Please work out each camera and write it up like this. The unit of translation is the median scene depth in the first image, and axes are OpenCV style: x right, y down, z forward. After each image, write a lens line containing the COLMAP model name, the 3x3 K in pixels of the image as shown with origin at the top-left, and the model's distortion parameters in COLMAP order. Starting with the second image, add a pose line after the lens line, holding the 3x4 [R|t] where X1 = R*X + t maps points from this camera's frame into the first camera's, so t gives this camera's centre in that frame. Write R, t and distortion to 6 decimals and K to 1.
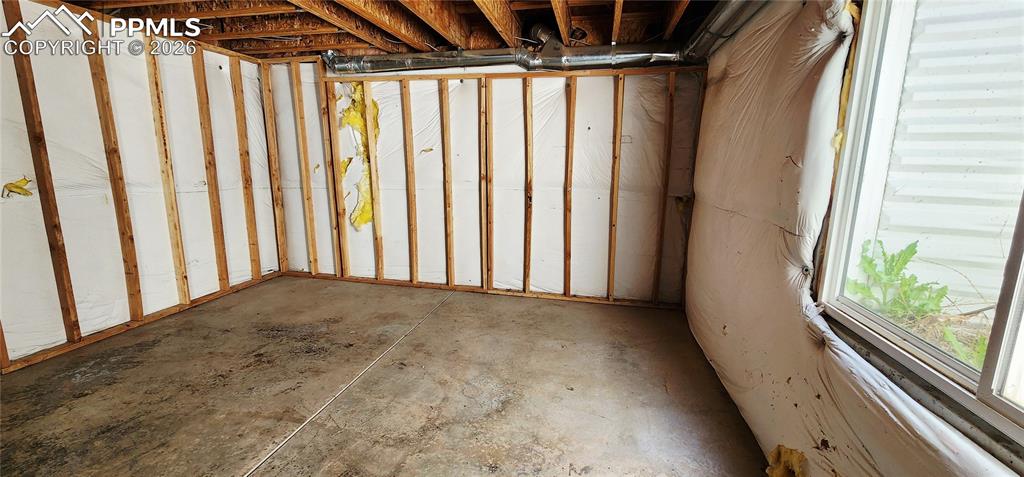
lens RADIAL K [[422.2, 0, 508.7], [0, 422.2, 241.9], [0, 0, 1]] dist [0.002995, -0.000522]
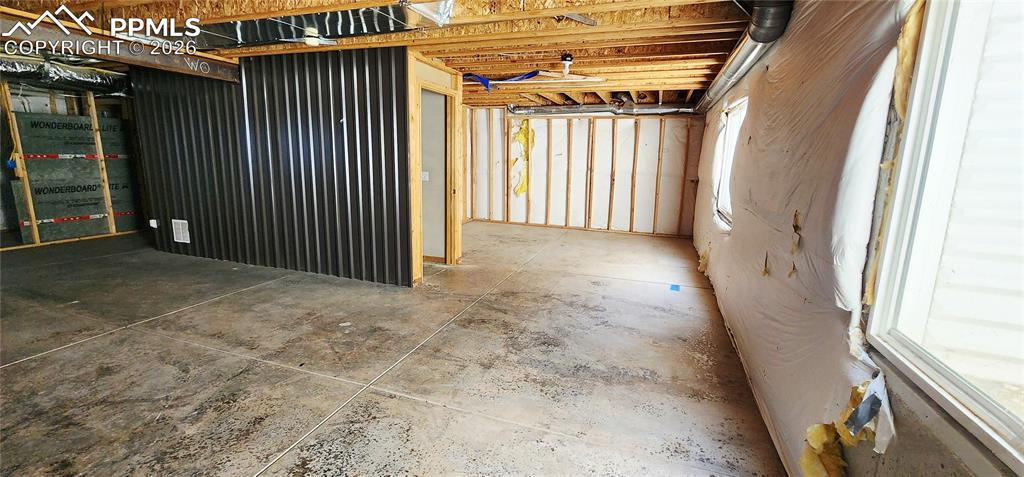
lens RADIAL K [[422.2, 0, 510.2], [0, 422.2, 240.9], [0, 0, 1]] dist [0.002995, -0.000522]
pose [[0.993409, 0.031893, -0.110094, -0.195190], [-0.030840, 0.999461, 0.011253, 0.166131], [0.110393, -0.007784, 0.993858, -0.966191]]
